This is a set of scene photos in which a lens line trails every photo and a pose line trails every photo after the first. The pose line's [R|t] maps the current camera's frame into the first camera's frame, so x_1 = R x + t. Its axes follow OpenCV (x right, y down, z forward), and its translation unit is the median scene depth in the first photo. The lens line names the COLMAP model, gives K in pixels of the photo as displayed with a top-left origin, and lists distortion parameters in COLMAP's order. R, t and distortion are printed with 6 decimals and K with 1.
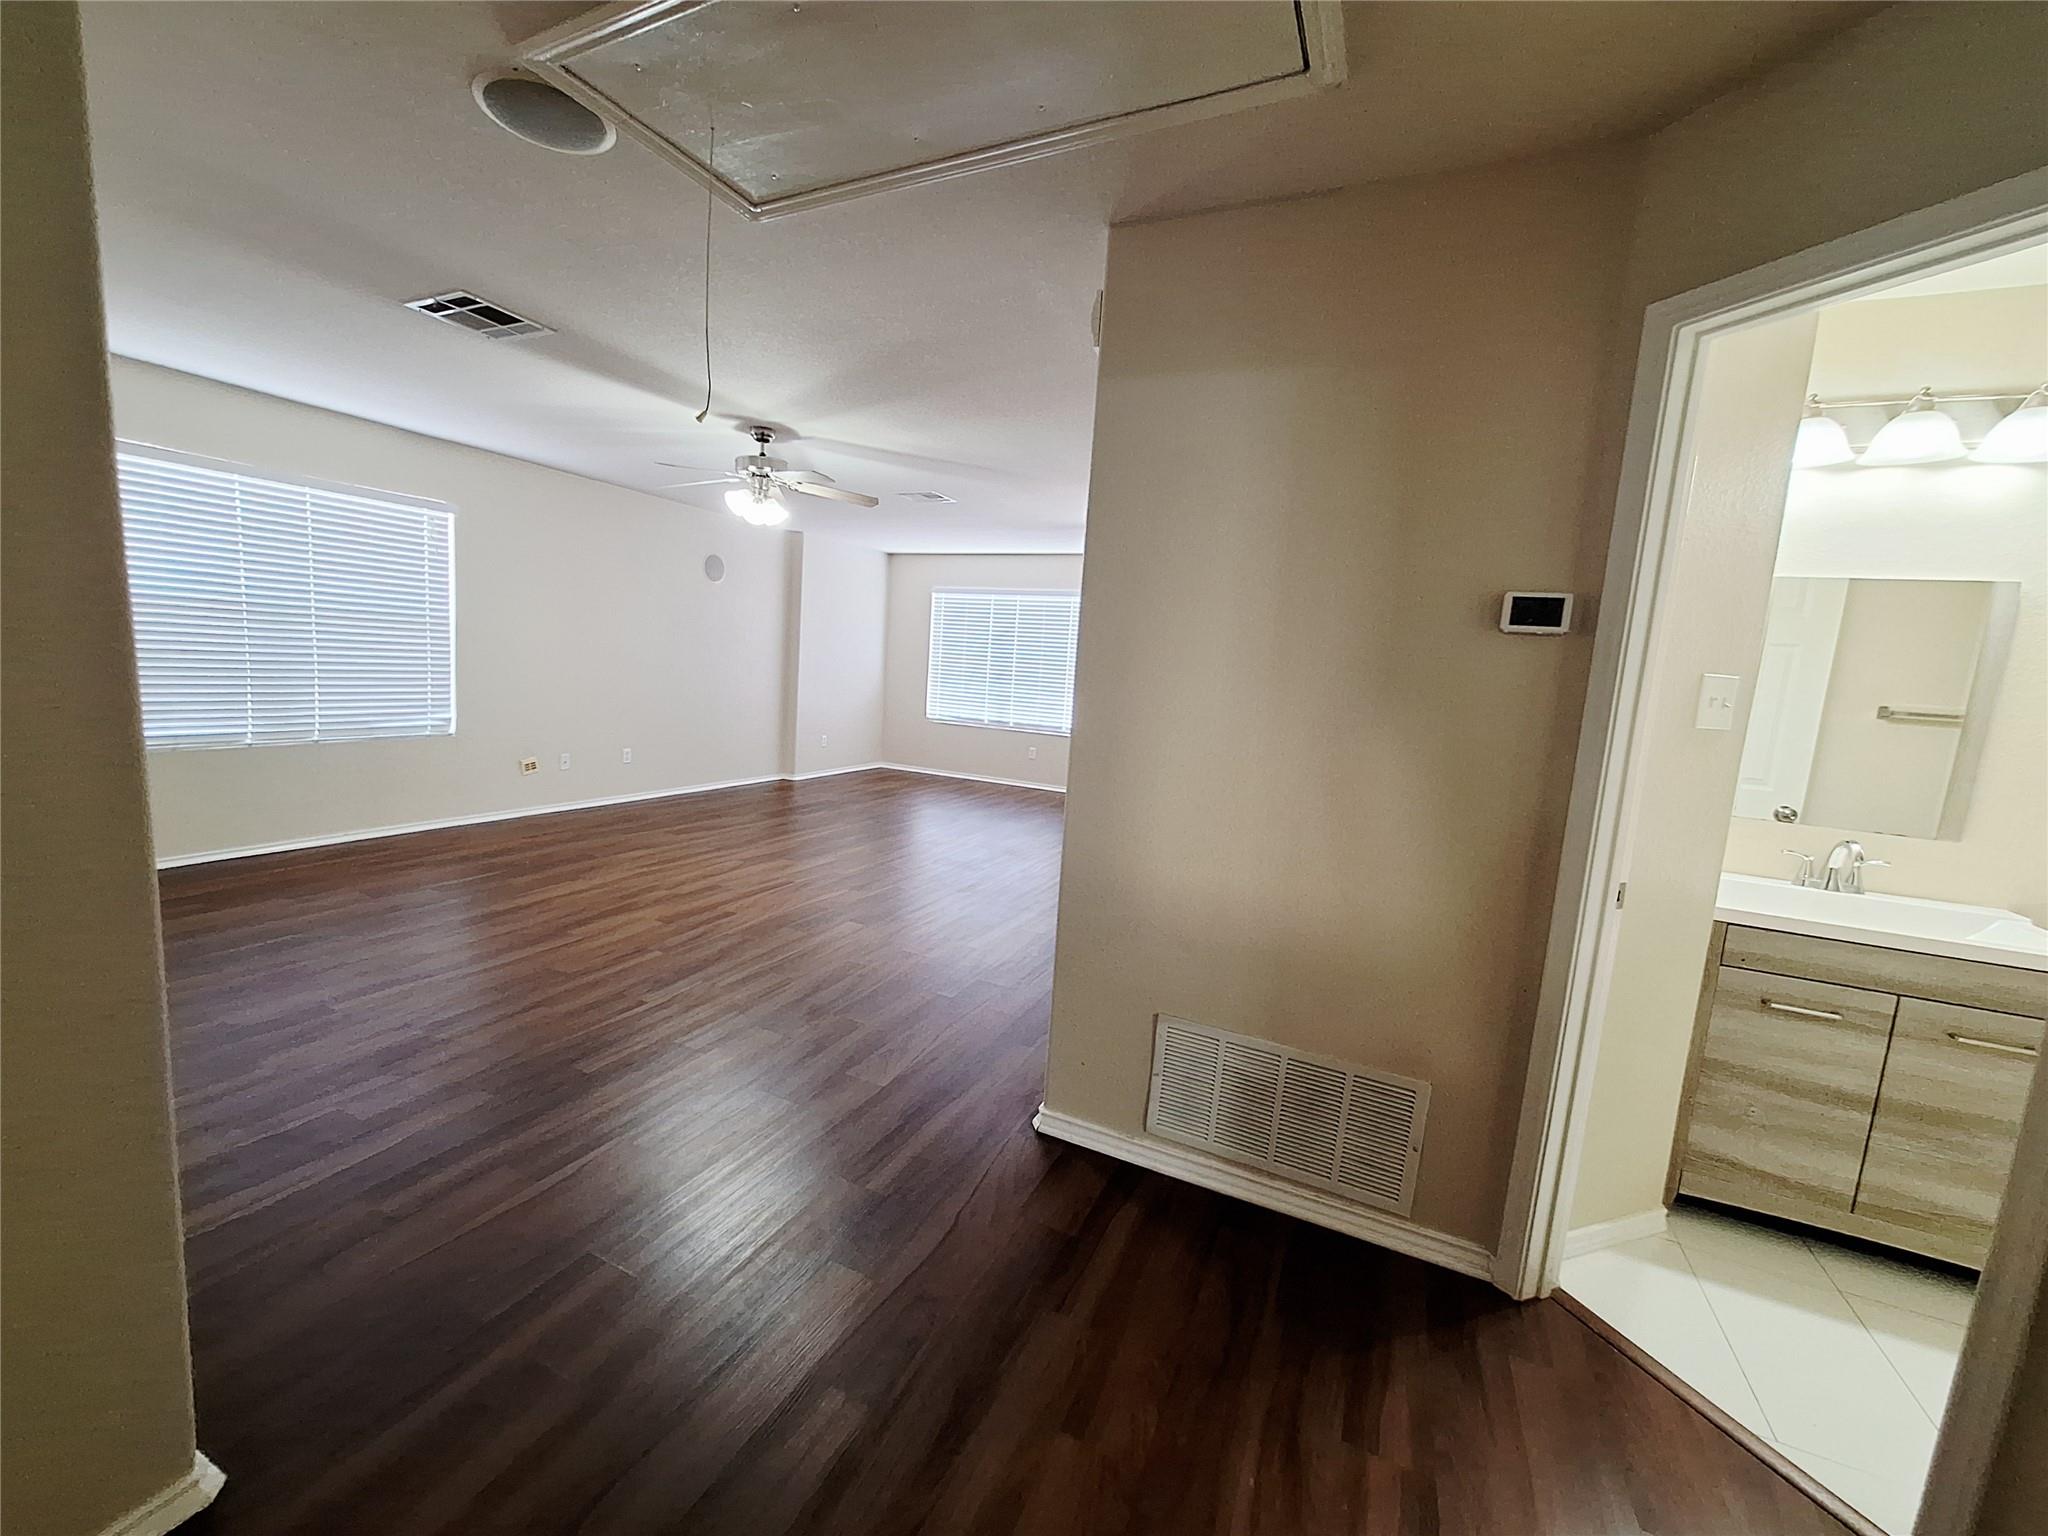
lens RADIAL K [[812.8, 0, 1004.5], [0, 812.8, 771.6], [0, 0, 1]] dist [0.007805, -0.003251]
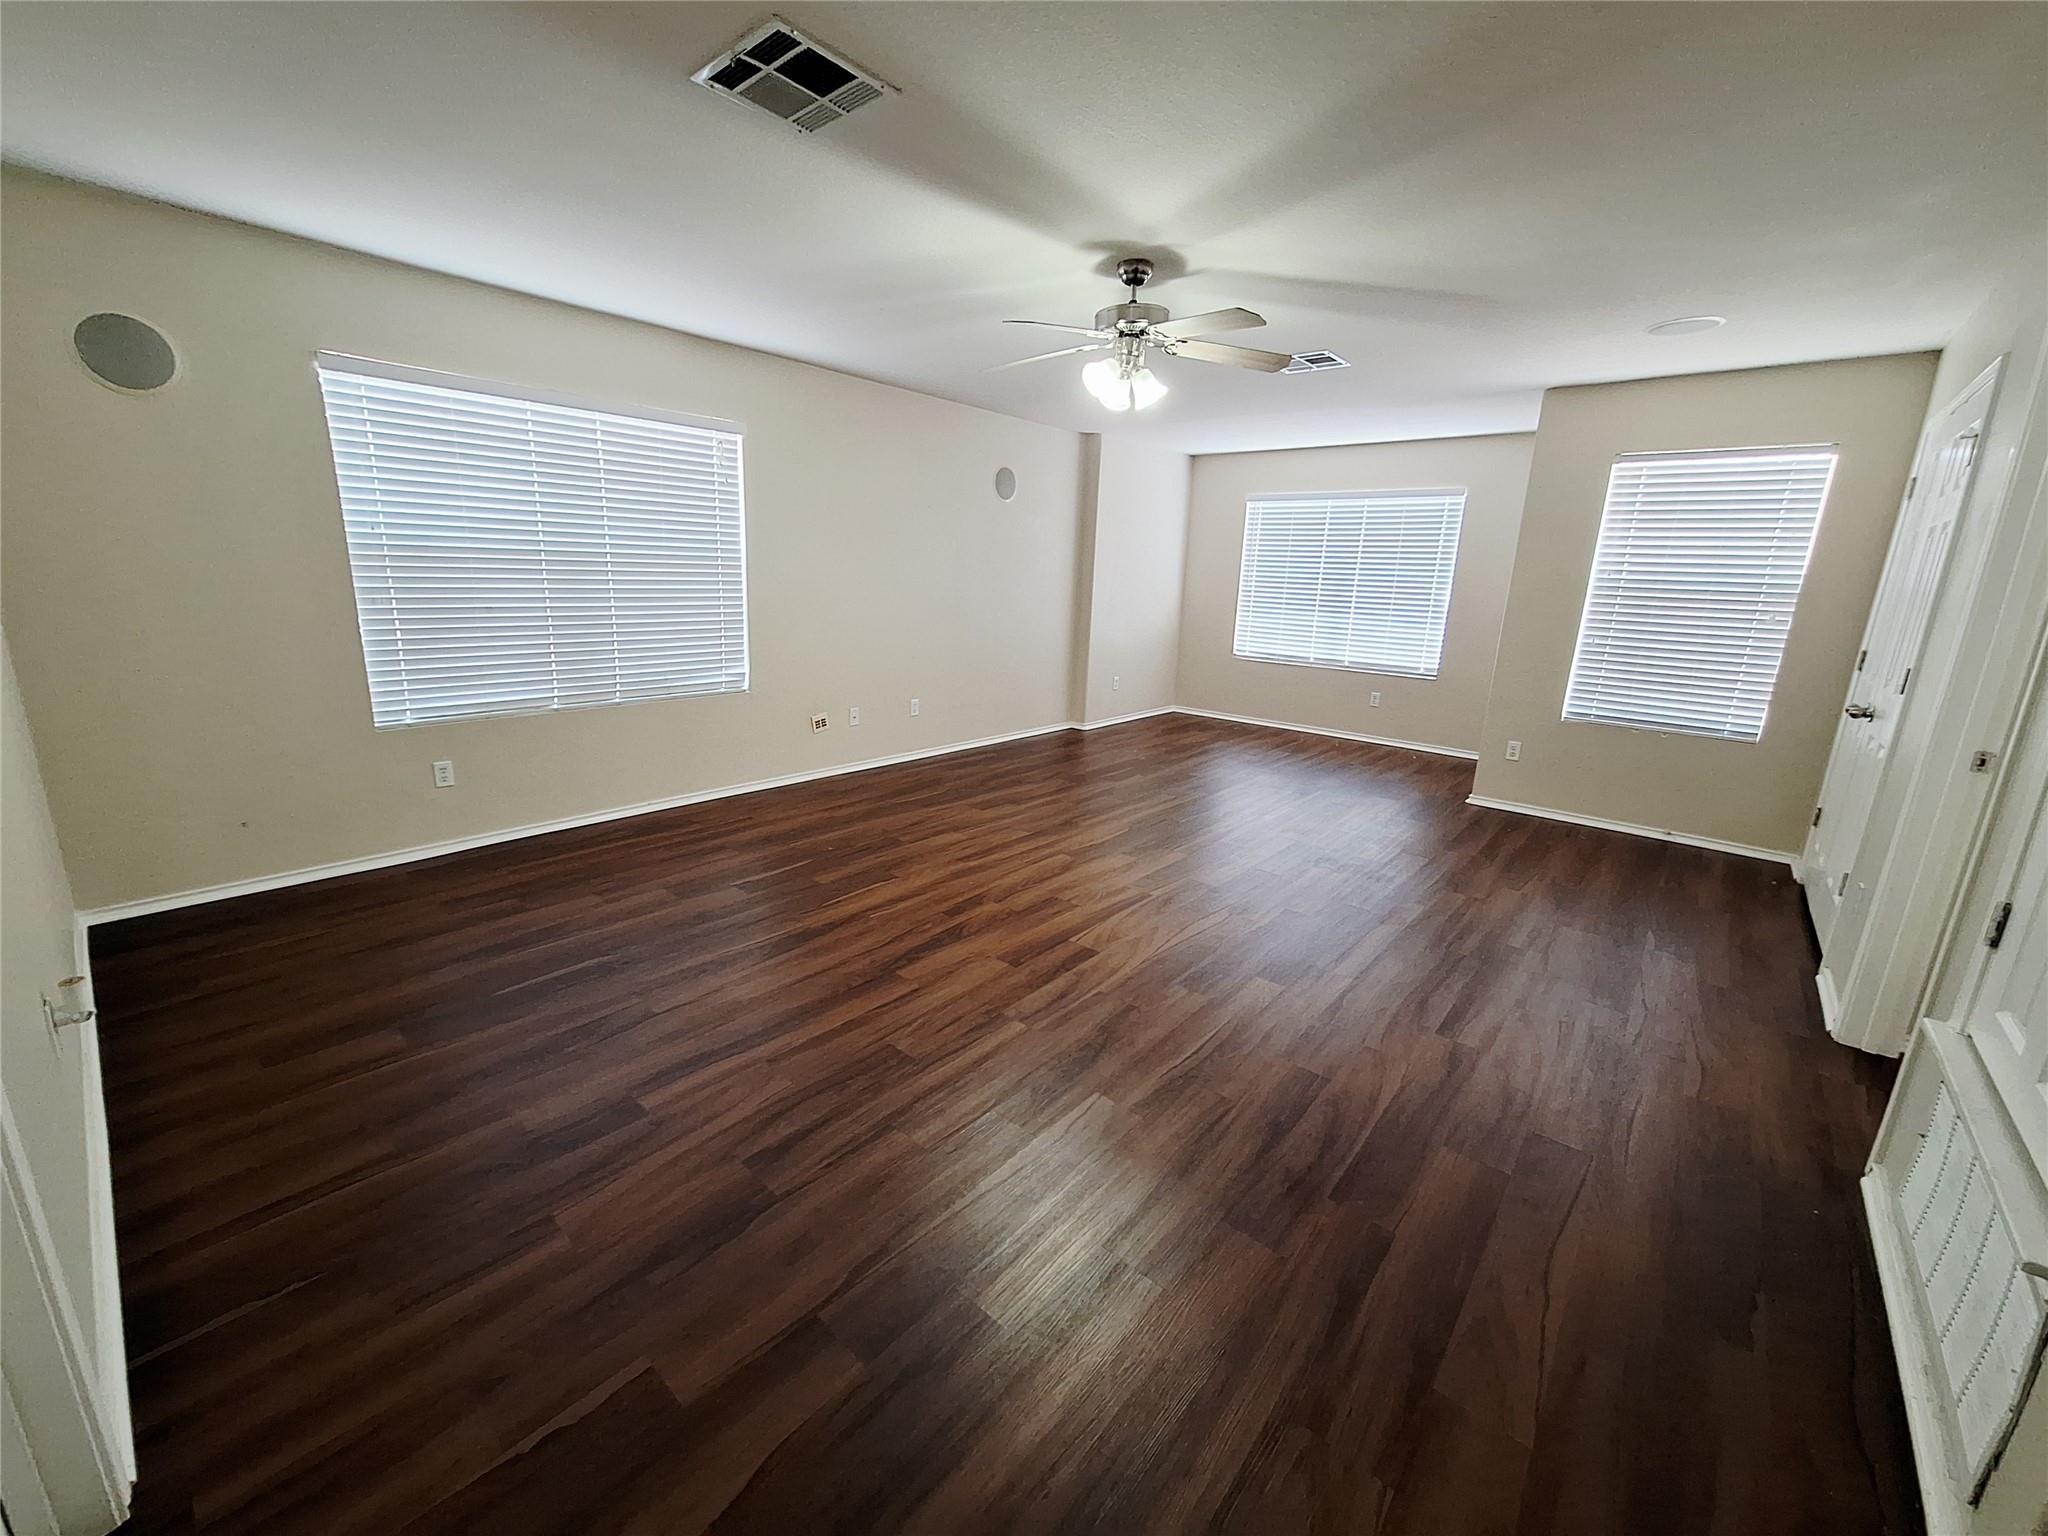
lens RADIAL K [[812.8, 0, 1004.5], [0, 812.8, 771.6], [0, 0, 1]] dist [0.007805, -0.003251]
pose [[0.963616, 0.029176, -0.265692, -0.204488], [-0.003730, 0.995396, 0.095778, -0.055898], [0.267263, -0.091302, 0.959288, 0.261446]]
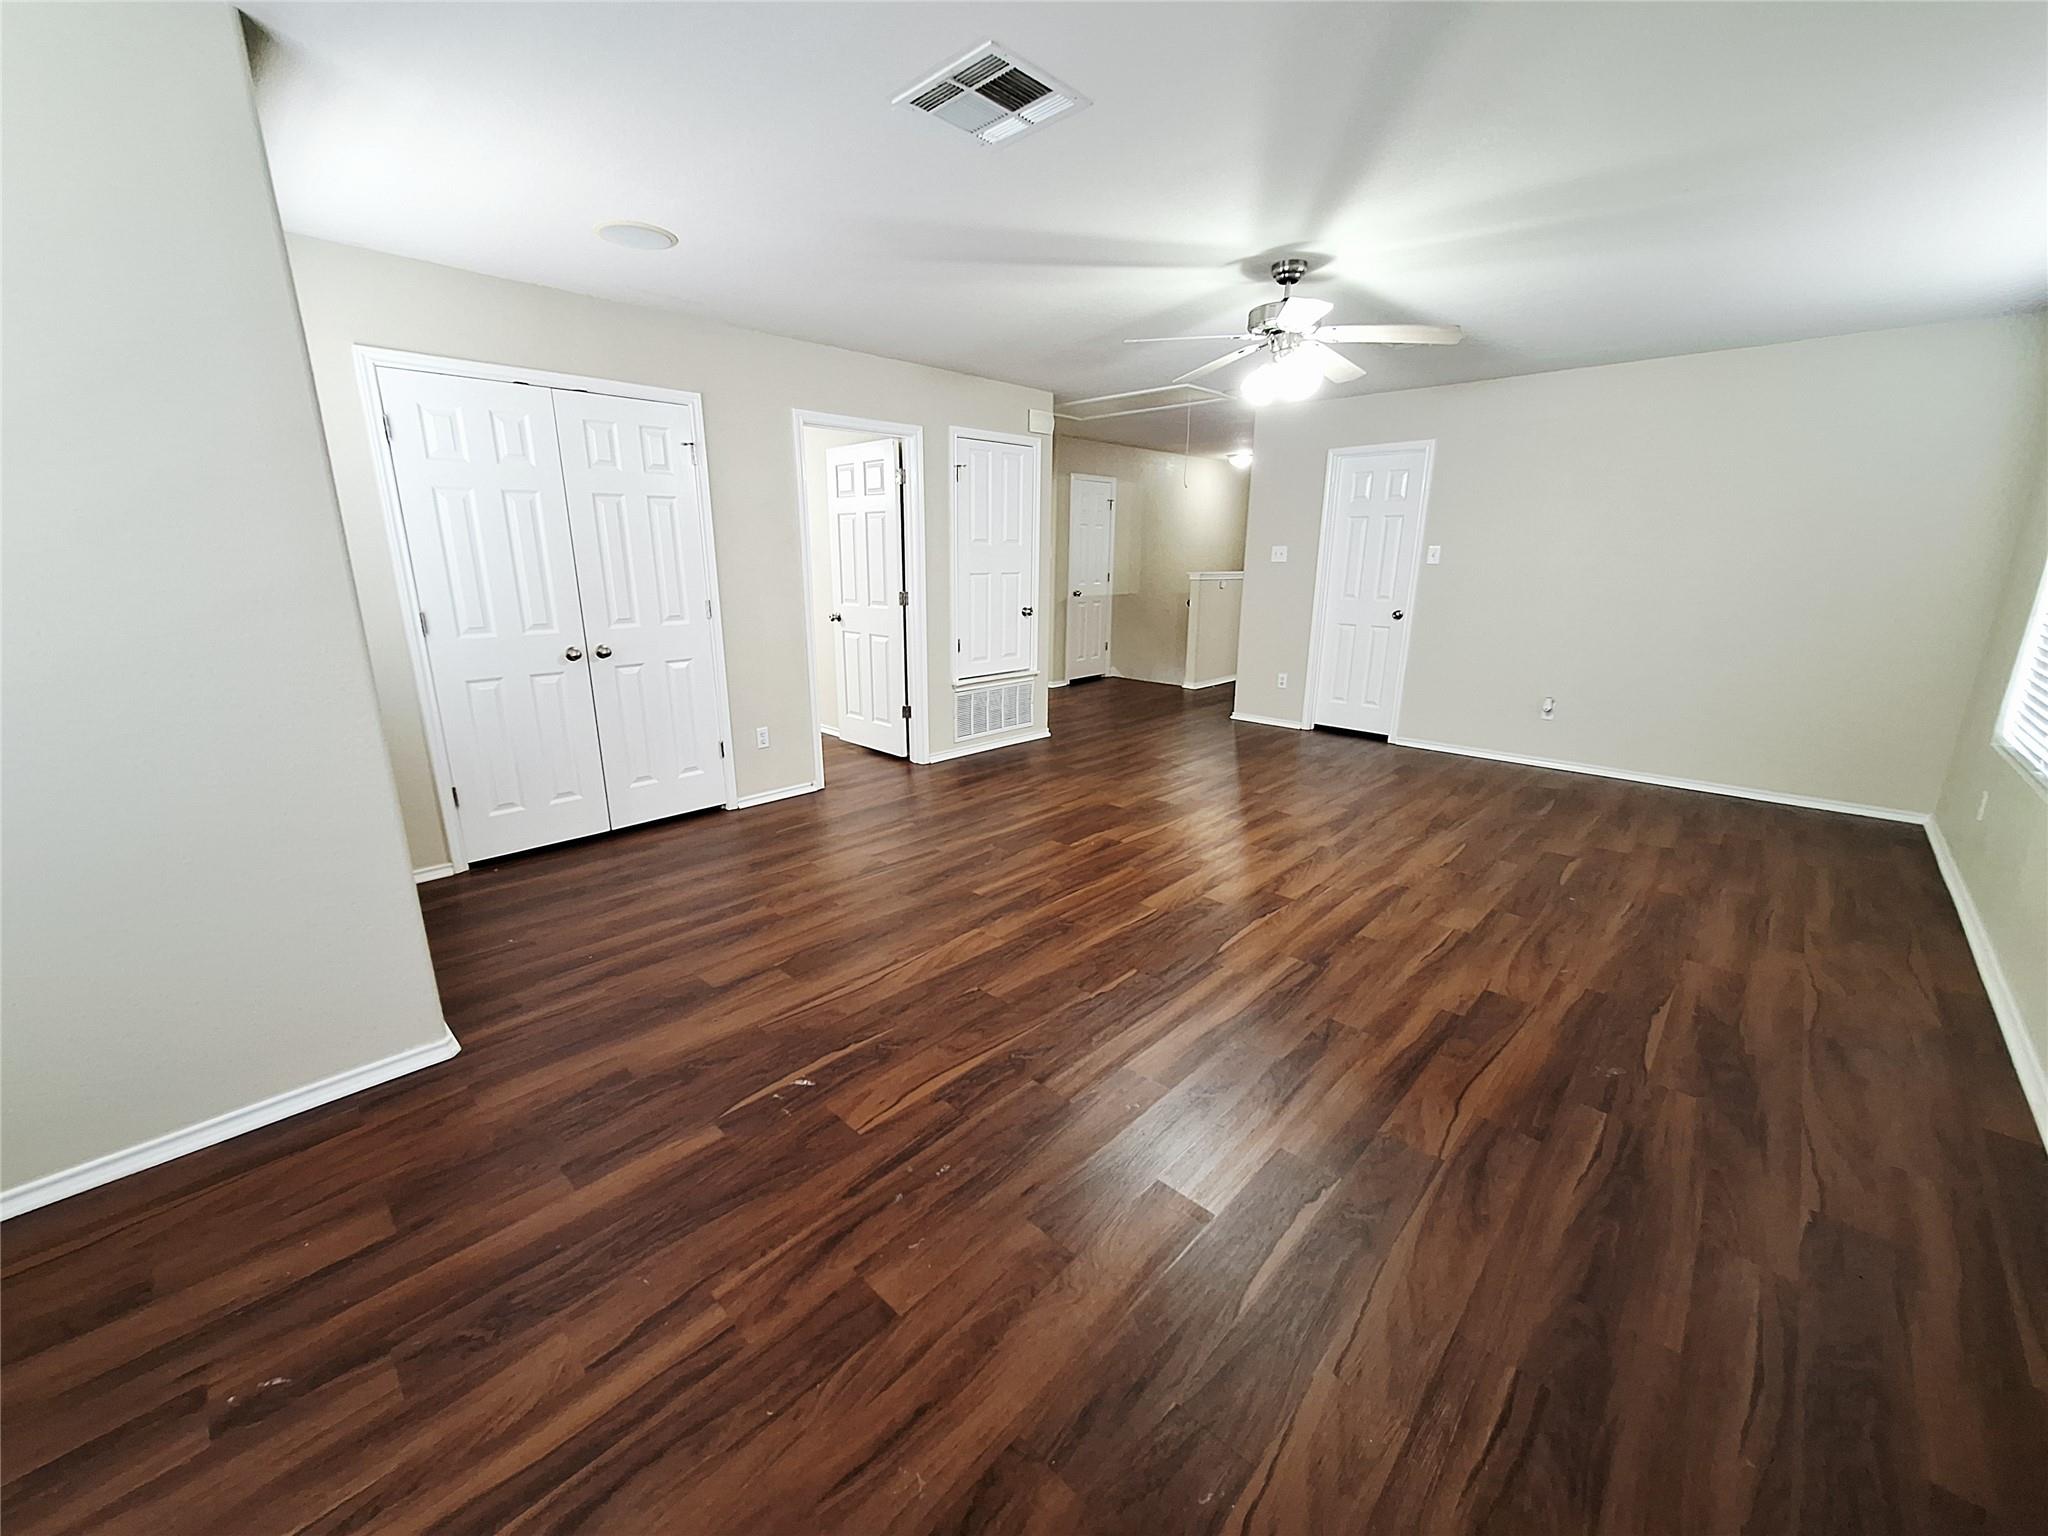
lens RADIAL K [[812.8, 0, 1004.5], [0, 812.8, 771.6], [0, 0, 1]] dist [0.007805, -0.003251]
pose [[-0.944840, -0.151046, 0.290625, -0.332486], [-0.022686, 0.915364, 0.401988, -0.291500], [-0.326746, 0.373221, -0.868299, 1.889374]]
